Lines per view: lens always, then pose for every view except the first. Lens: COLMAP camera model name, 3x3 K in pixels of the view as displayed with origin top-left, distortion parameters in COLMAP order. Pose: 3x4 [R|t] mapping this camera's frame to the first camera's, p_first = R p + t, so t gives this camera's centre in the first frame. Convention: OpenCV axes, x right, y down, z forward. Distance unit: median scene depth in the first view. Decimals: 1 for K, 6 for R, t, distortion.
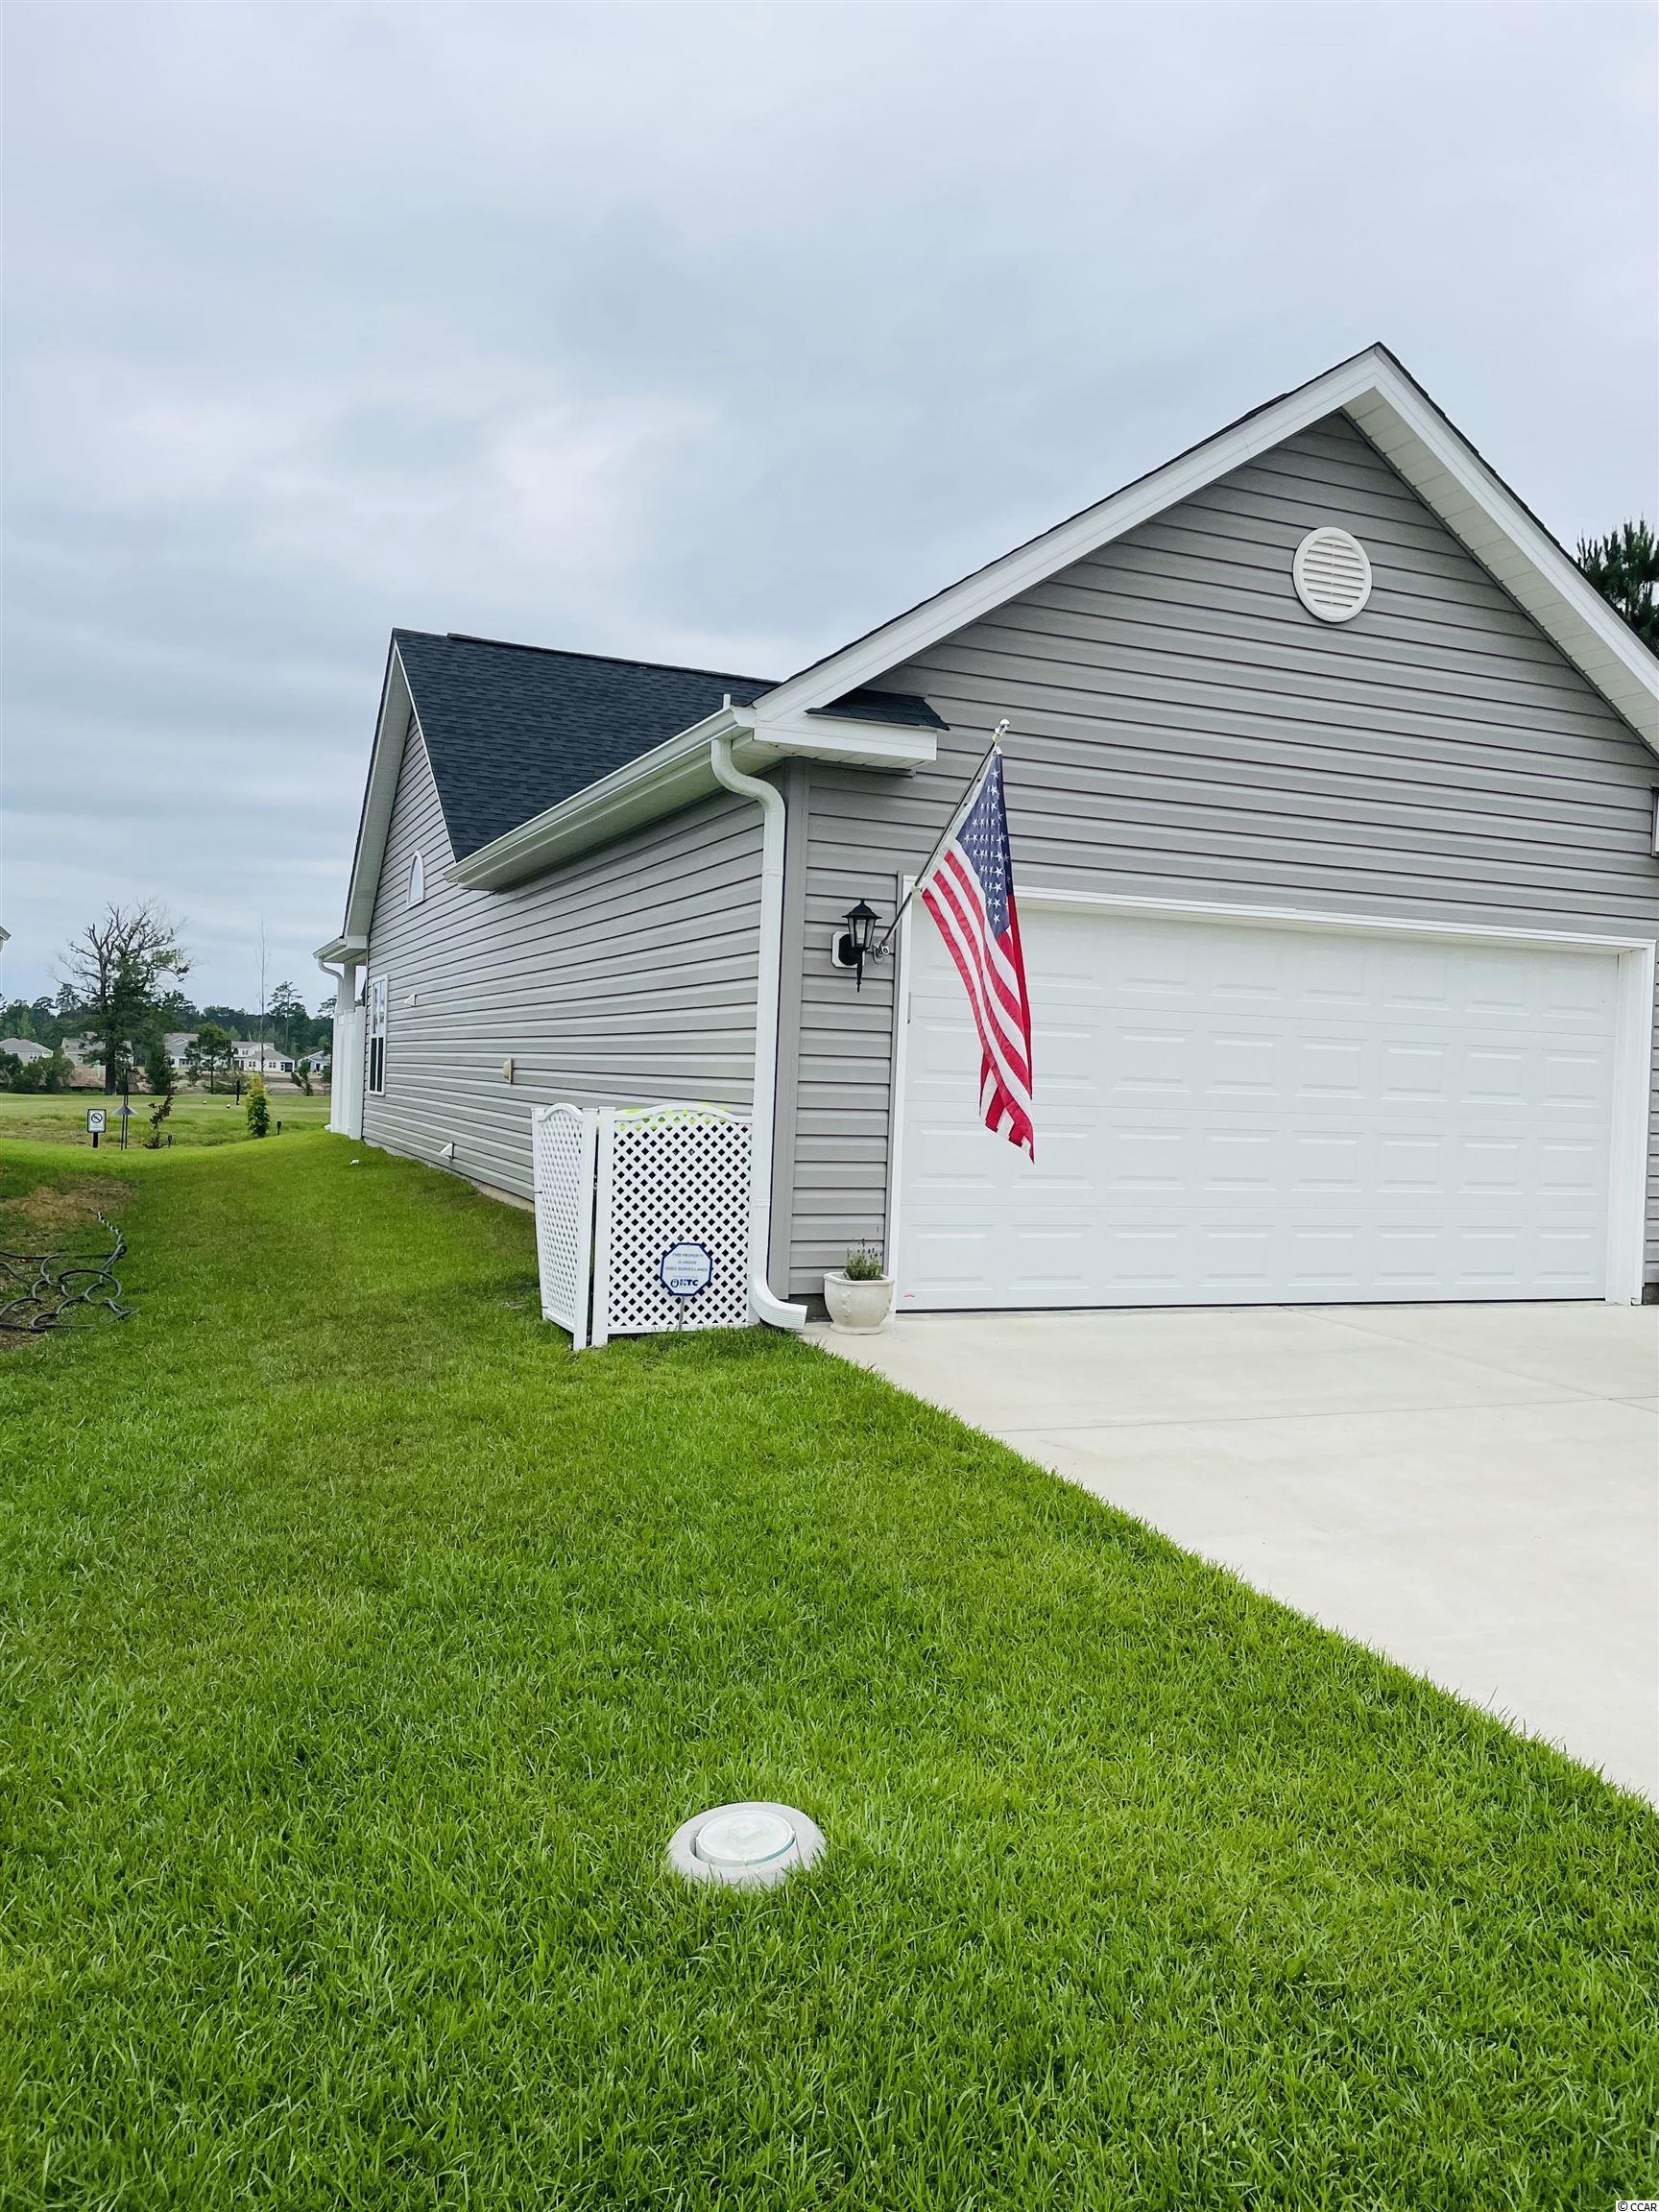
lens RADIAL K [[1661.8, 0, 831.1], [0, 1661.8, 1093.1], [0, 0, 1]] dist [0.082563, -0.097239]
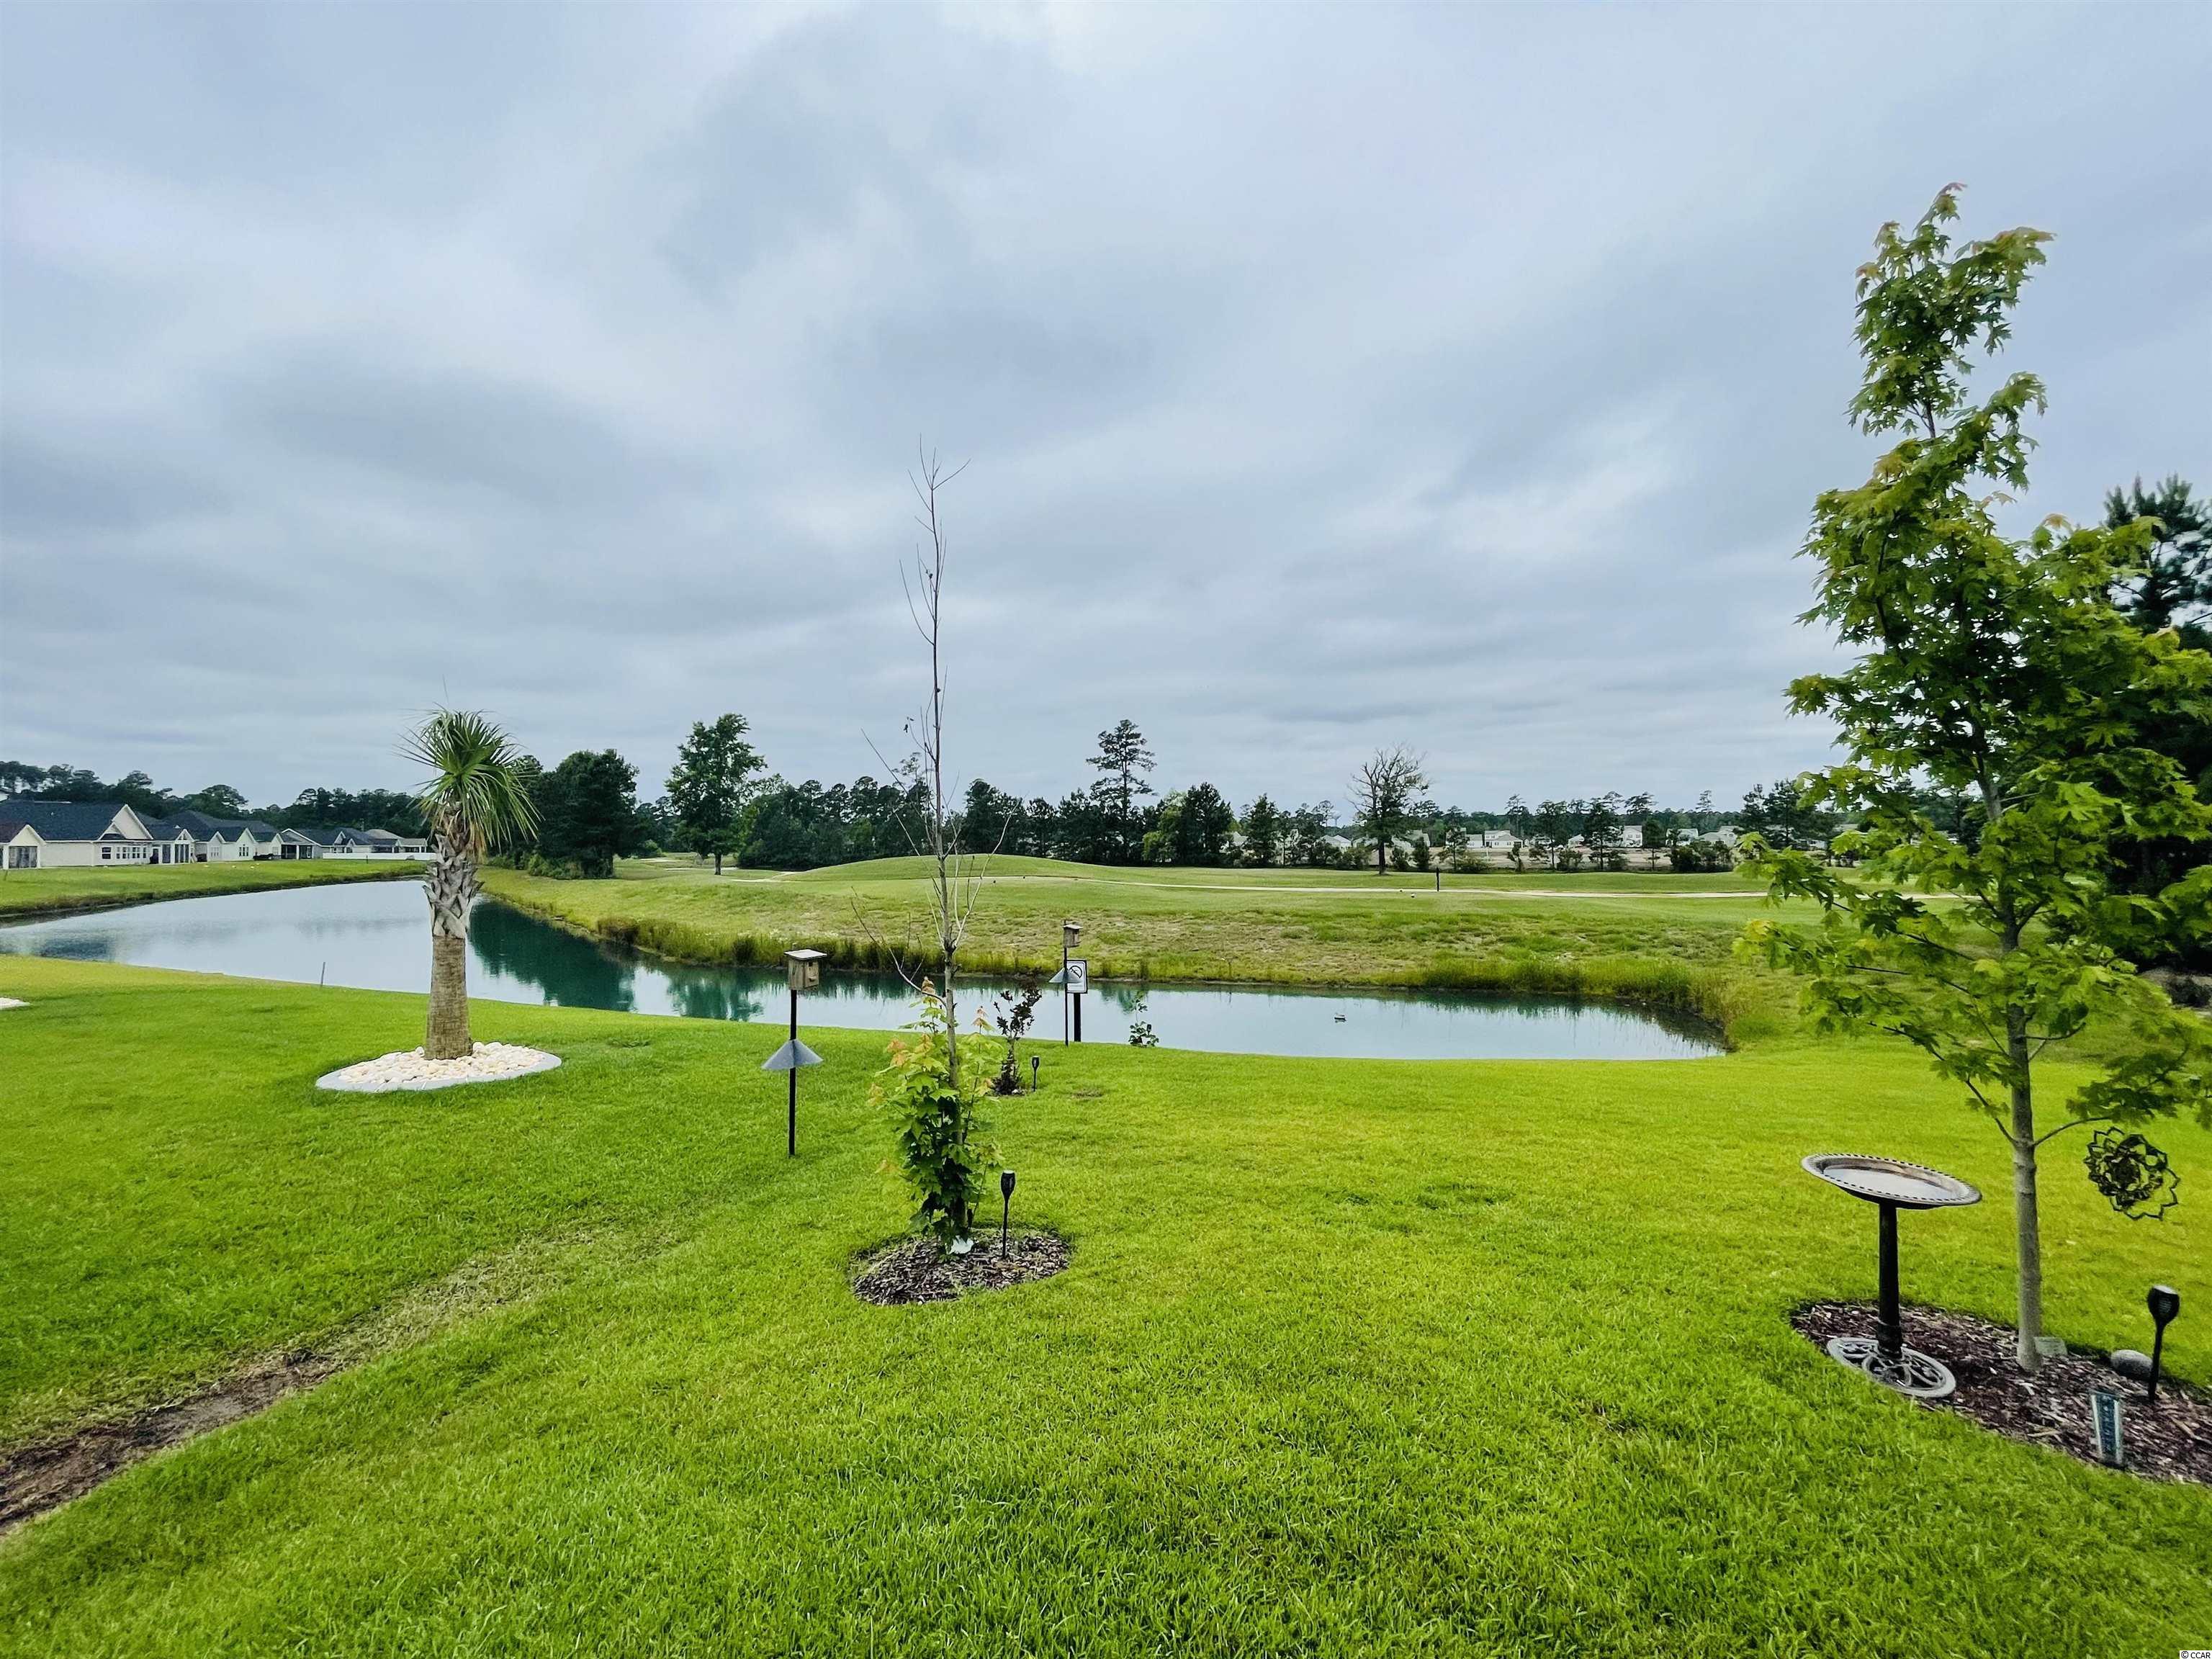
lens RADIAL K [[897.9, 0, 1102.7], [0, 897.9, 816.6], [0, 0, 1]] dist [-0.002164, 0.000194]
pose [[0.729208, -0.062746, -0.681409, -0.052491], [0.029903, 0.997758, -0.059876, -0.007825], [0.683639, 0.023286, 0.729449, 0.221531]]
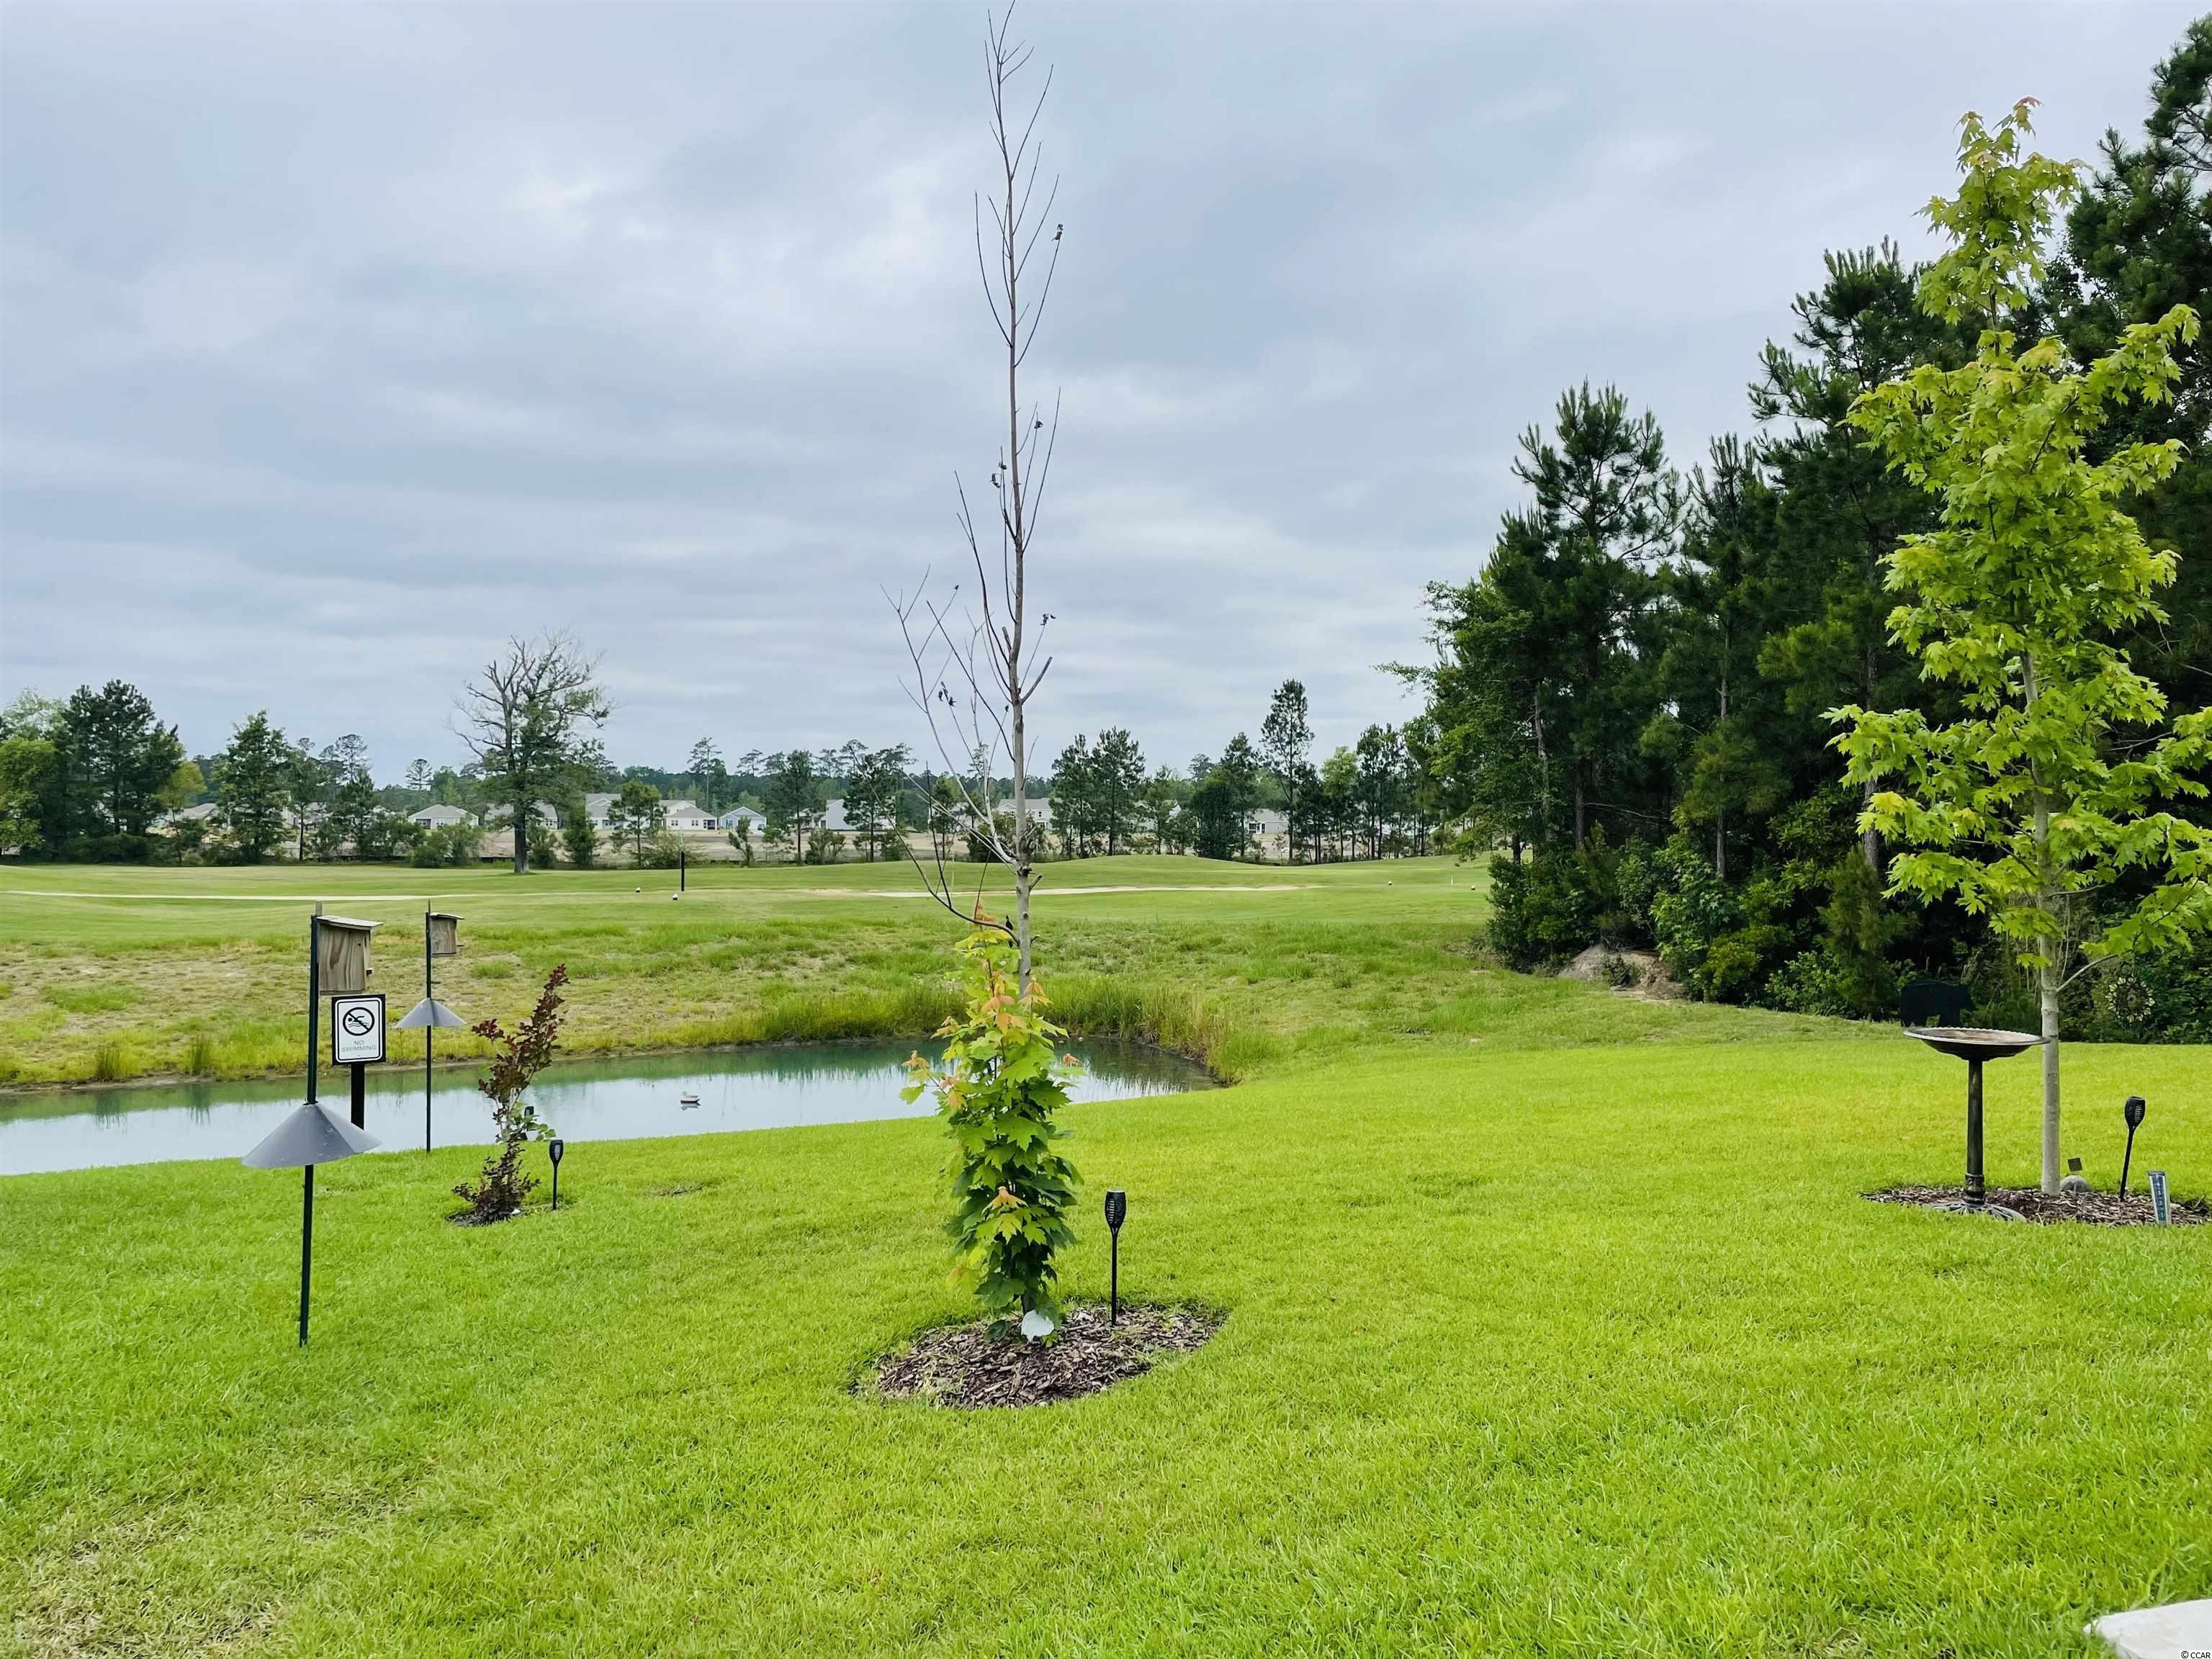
lens RADIAL K [[1661.8, 0, 1094.5], [0, 1661.8, 810.4], [0, 0, 1]] dist [0.082563, -0.097239]
pose [[0.995852, -0.034885, -0.084032, -0.077427], [0.033703, 0.999312, -0.015449, -0.005163], [0.084514, 0.012553, 0.996343, 0.201822]]
